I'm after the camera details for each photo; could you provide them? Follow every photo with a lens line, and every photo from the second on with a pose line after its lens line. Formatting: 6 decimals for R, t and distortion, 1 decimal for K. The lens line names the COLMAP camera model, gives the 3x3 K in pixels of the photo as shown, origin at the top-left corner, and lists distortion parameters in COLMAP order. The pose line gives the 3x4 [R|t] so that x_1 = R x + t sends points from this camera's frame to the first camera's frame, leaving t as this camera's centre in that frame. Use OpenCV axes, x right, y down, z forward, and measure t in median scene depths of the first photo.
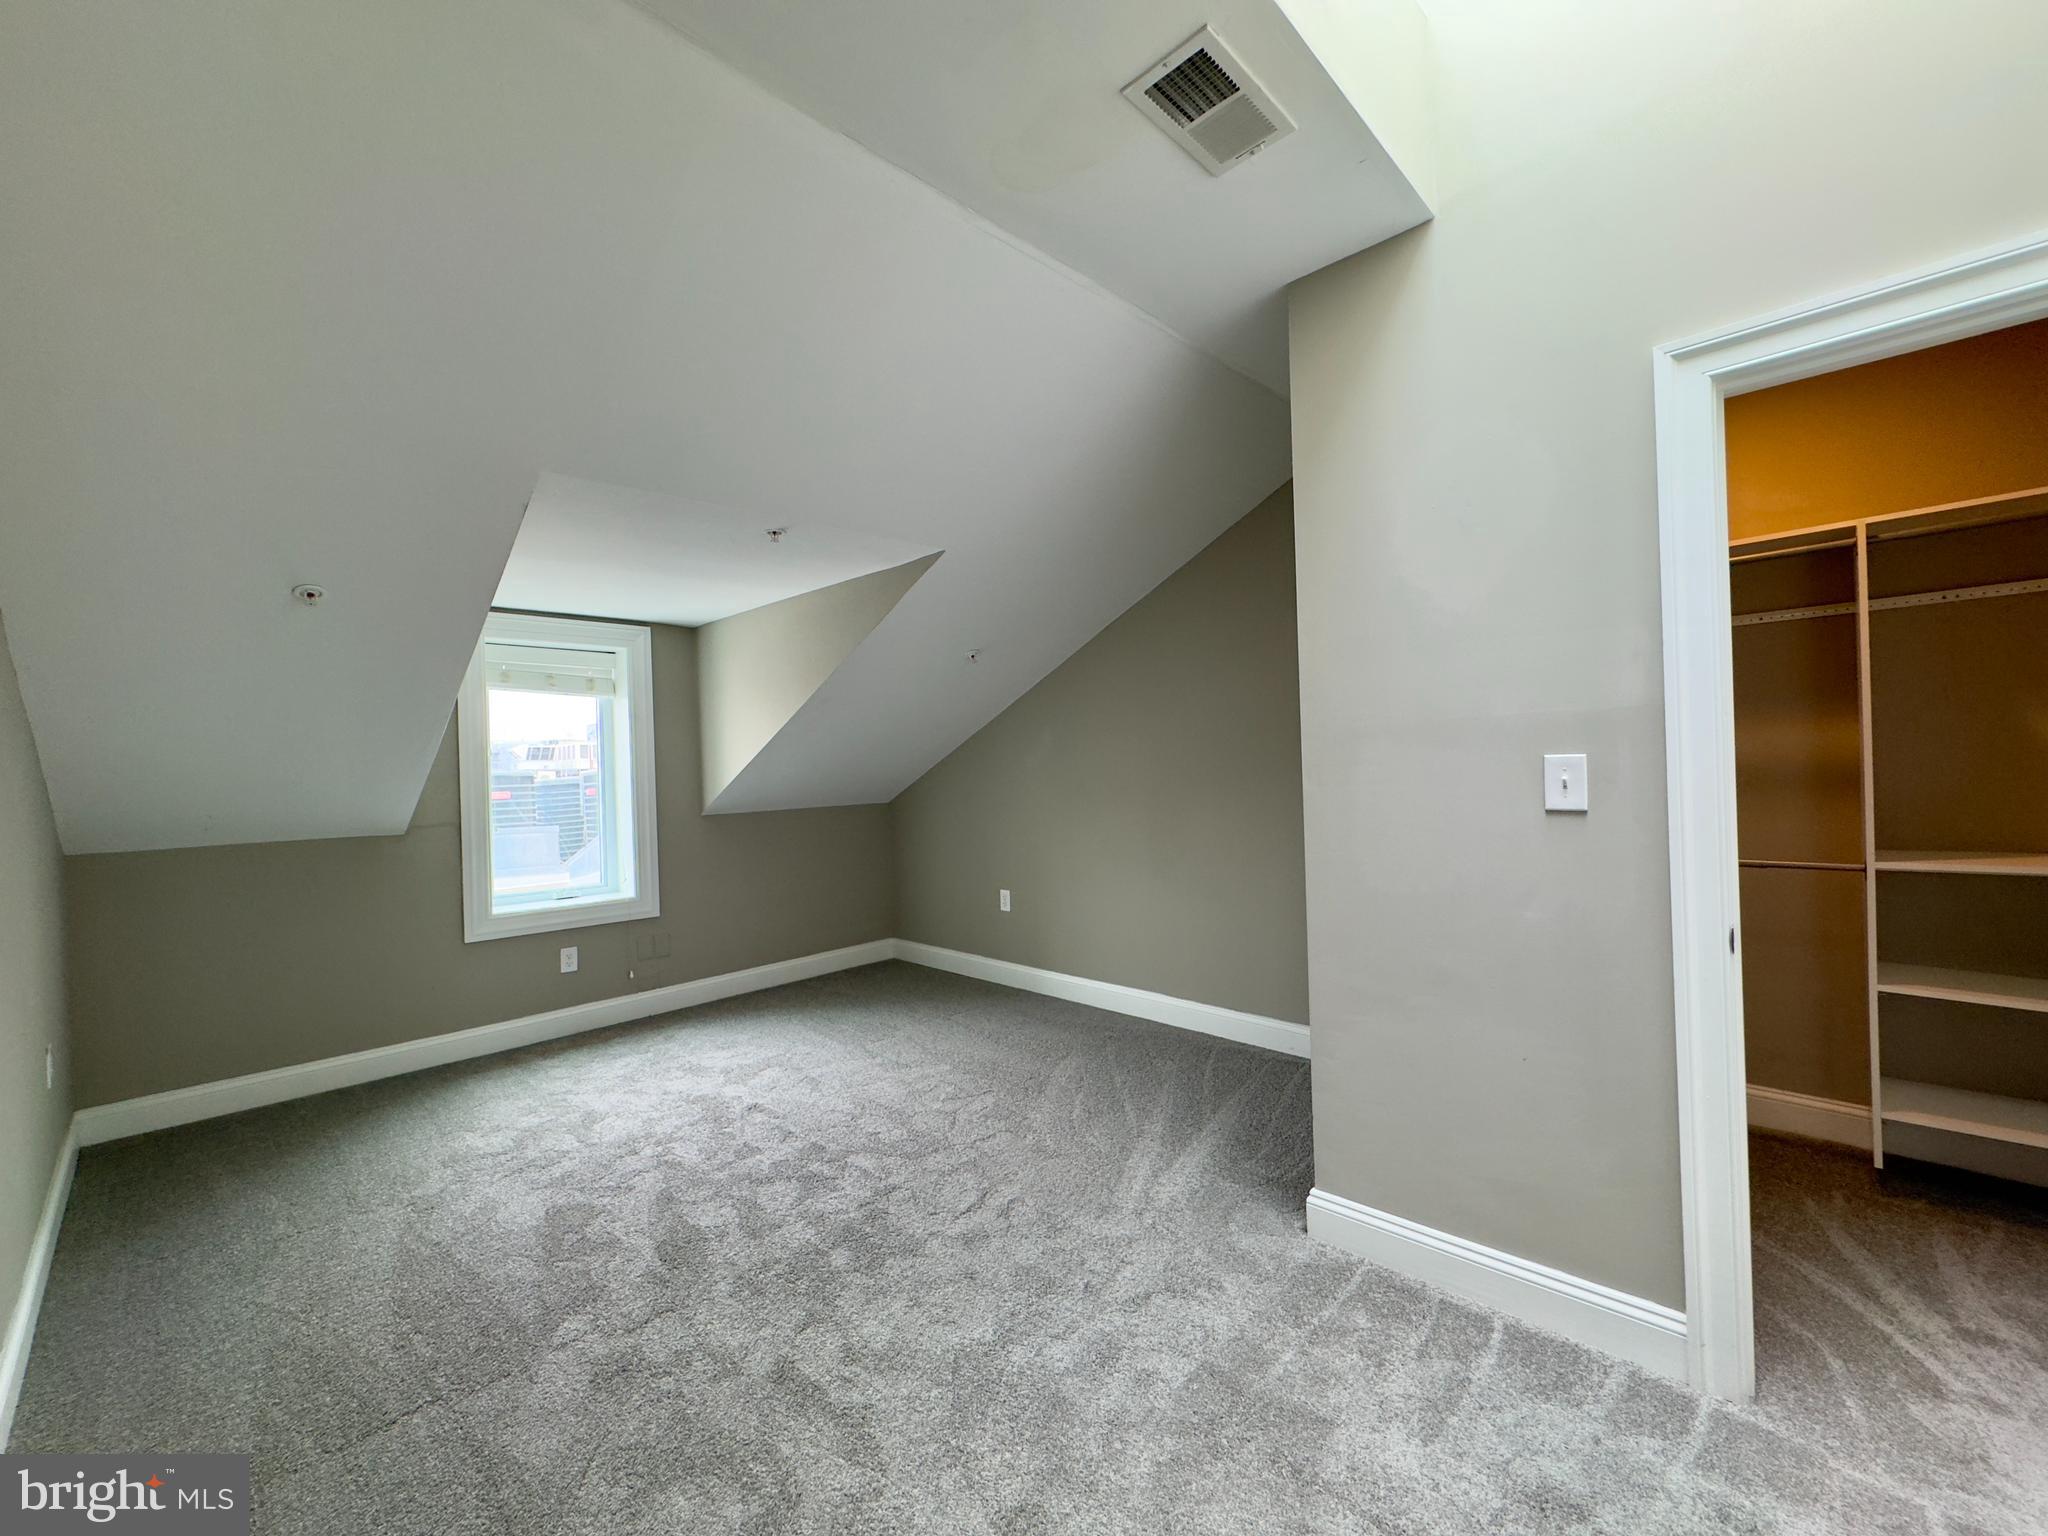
lens RADIAL K [[816.1, 0, 1033.1], [0, 816.1, 765.1], [0, 0, 1]] dist [0.019497, 0.000228]
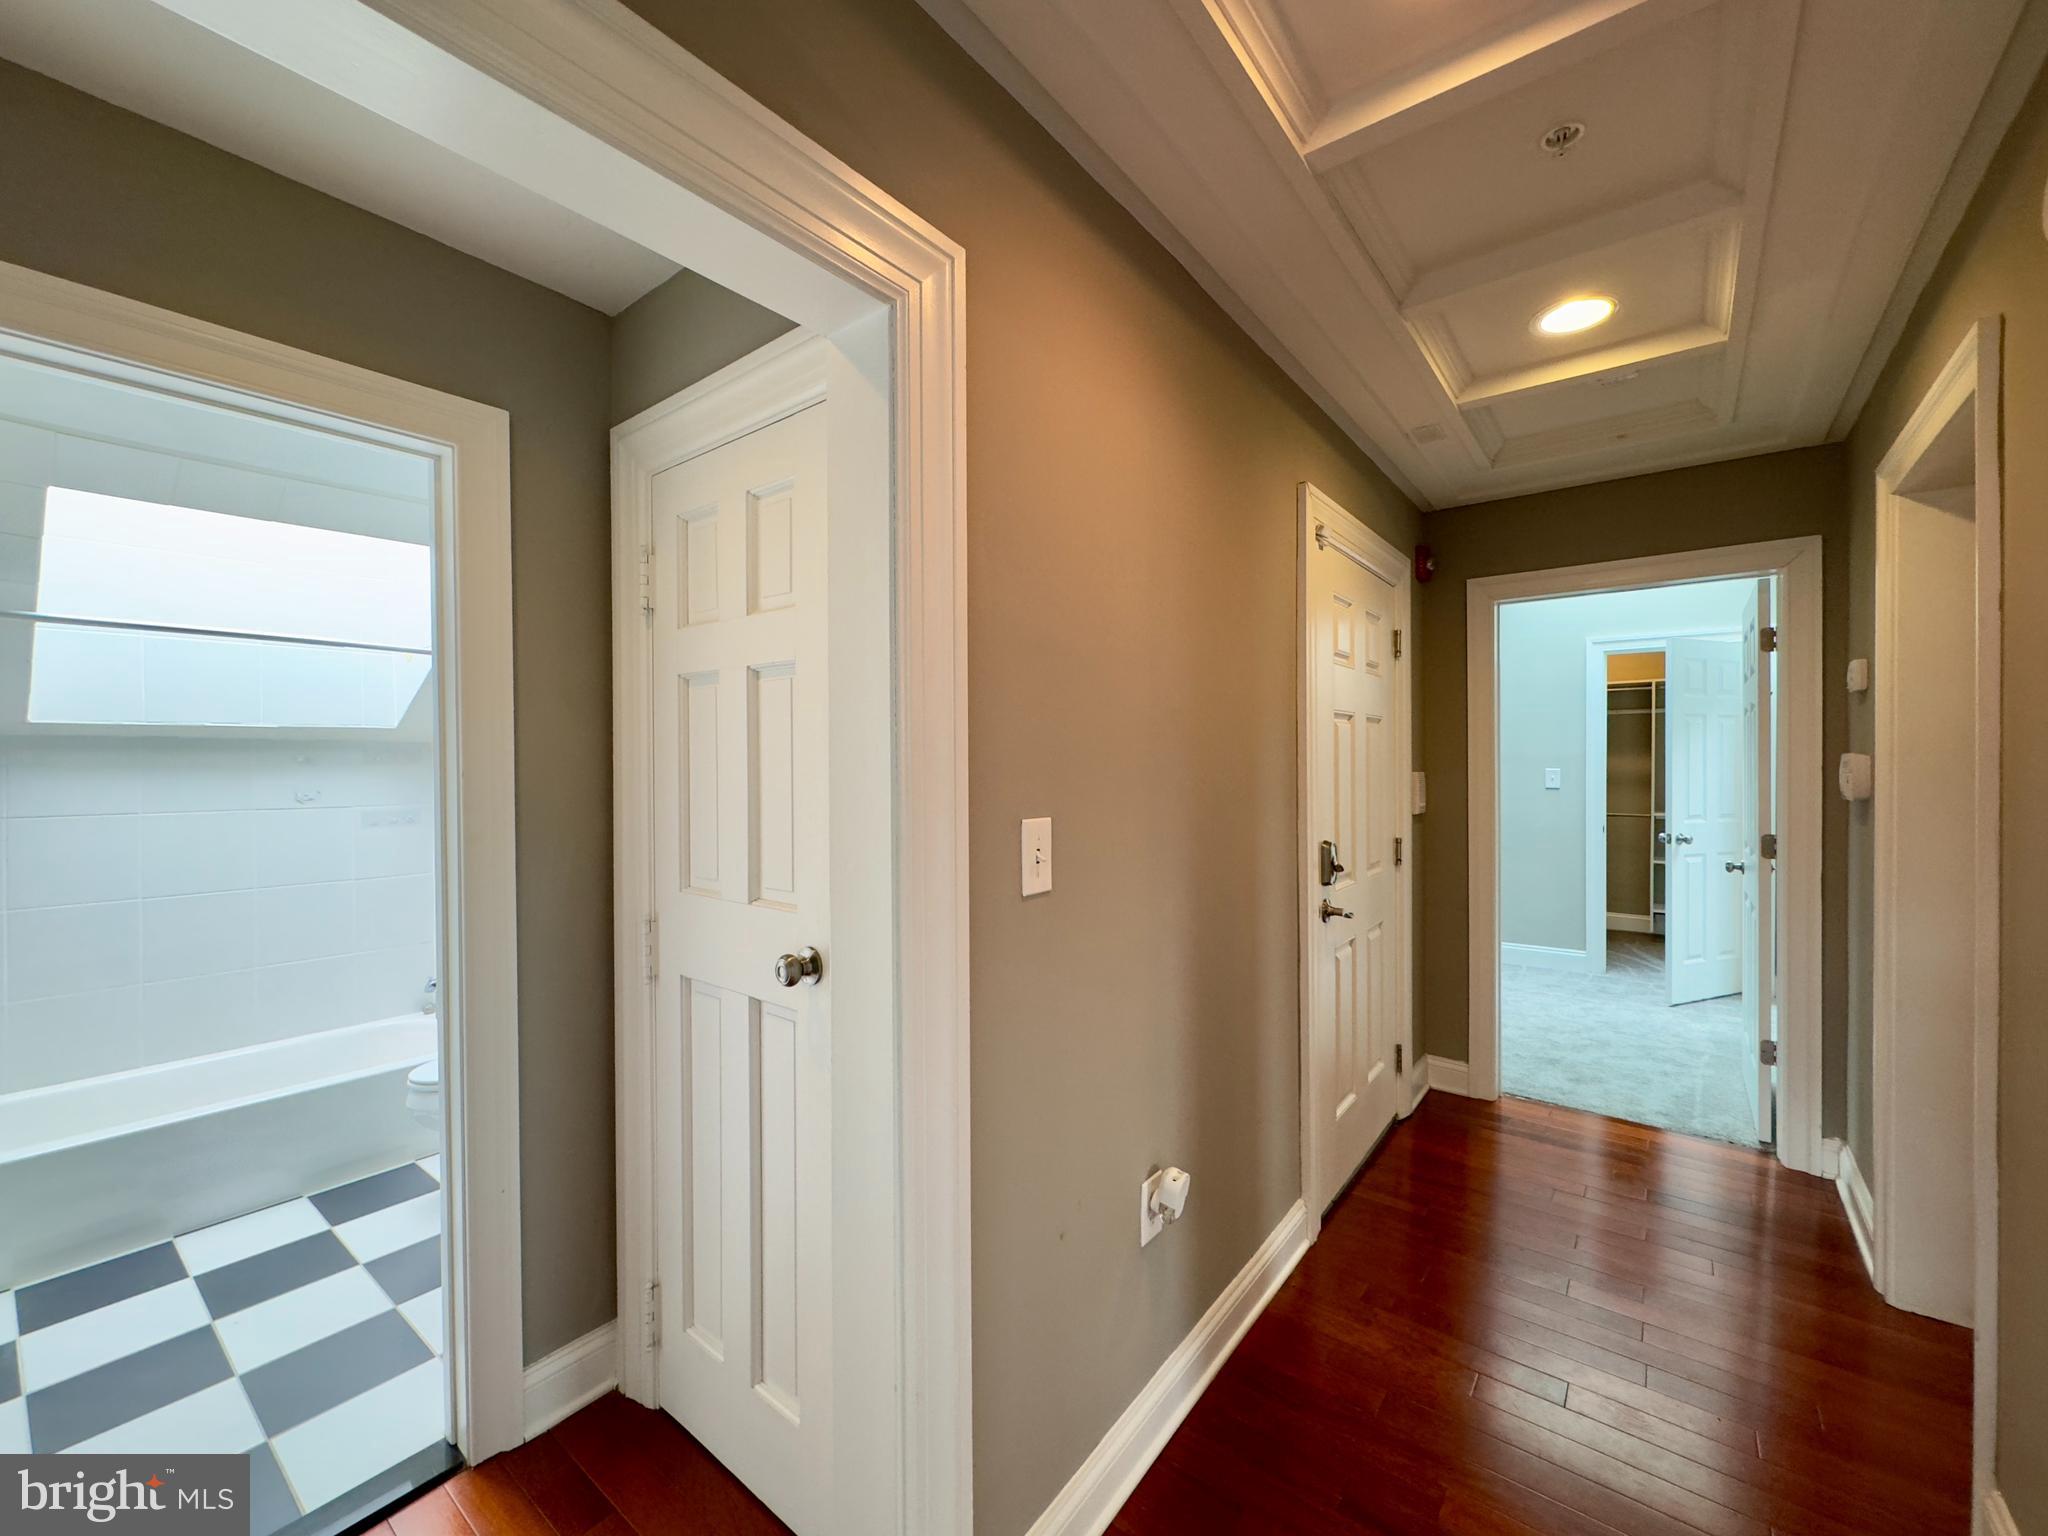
lens RADIAL K [[820.0, 0, 1024.0], [0, 820.0, 768.0], [0, 0, 1]] dist [0.001798, 0.000366]
pose [[0.995620, 0.029005, 0.088880, -1.126248], [-0.029122, 0.999576, 0.000025, 0.031391], [-0.088842, -0.002613, 0.996042, -1.314234]]
